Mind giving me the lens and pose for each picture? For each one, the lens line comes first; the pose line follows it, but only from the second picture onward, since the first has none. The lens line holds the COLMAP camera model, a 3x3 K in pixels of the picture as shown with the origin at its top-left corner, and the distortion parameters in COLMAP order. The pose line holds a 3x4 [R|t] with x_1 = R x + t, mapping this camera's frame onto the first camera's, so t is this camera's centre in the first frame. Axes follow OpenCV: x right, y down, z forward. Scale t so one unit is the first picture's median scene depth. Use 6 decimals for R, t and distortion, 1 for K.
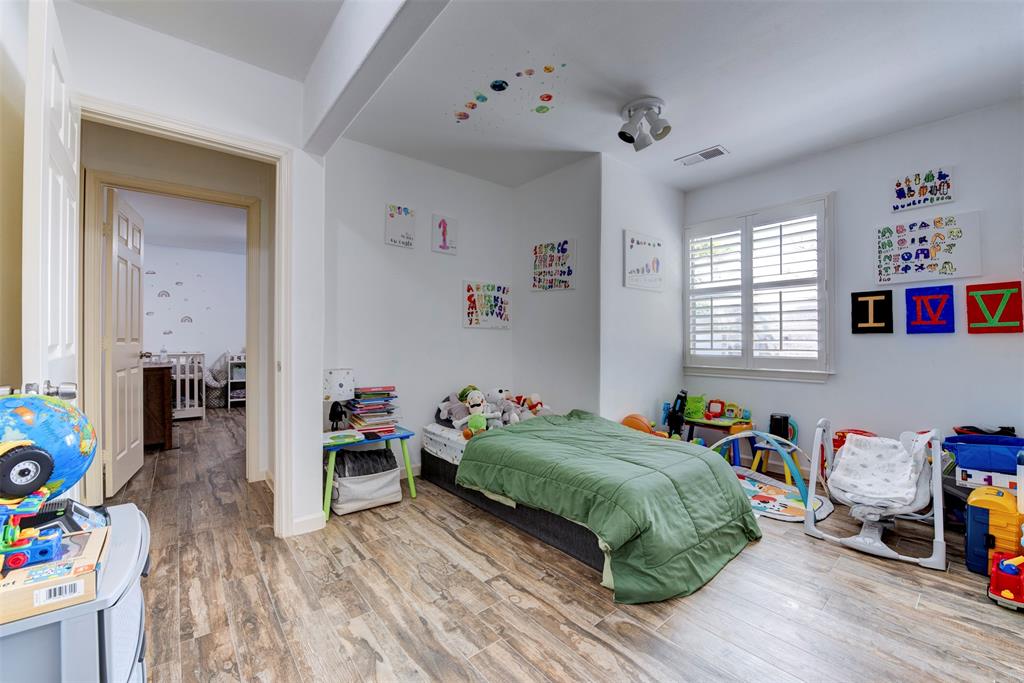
lens RADIAL K [[408.5, 0, 510.0], [0, 408.5, 339.4], [0, 0, 1]] dist [-0.015501, -0.002299]
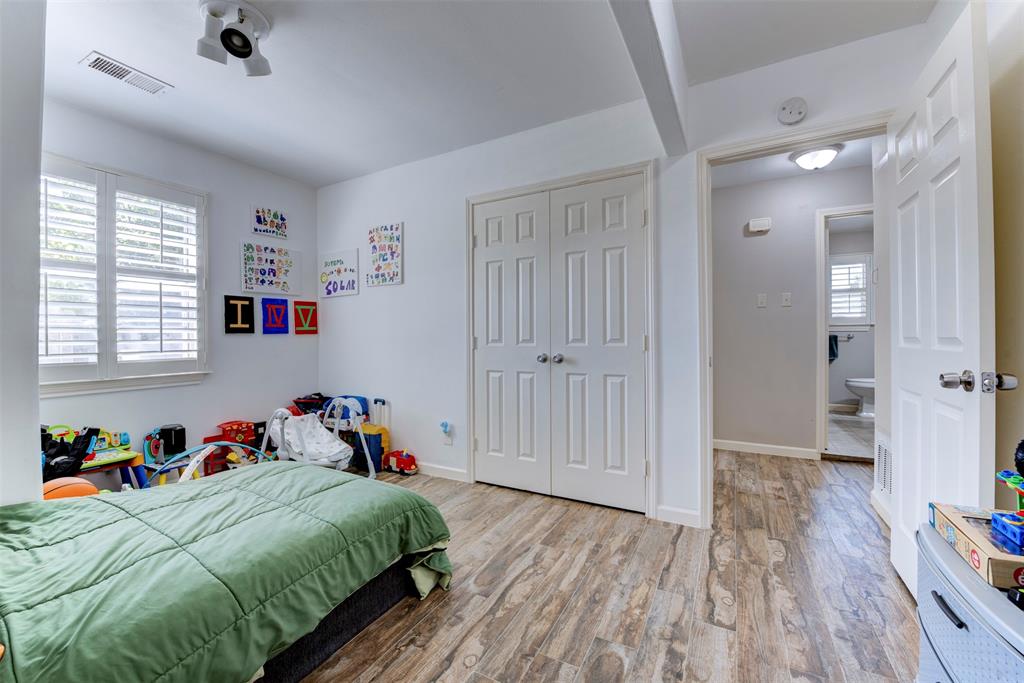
lens RADIAL K [[408.5, 0, 511.6], [0, 408.5, 340.2], [0, 0, 1]] dist [-0.015501, -0.002299]
pose [[-0.377763, -0.005235, 0.925888, -0.477848], [0.004941, 0.999958, 0.007670, -0.000643], [-0.925889, 0.007472, -0.377721, 0.772356]]
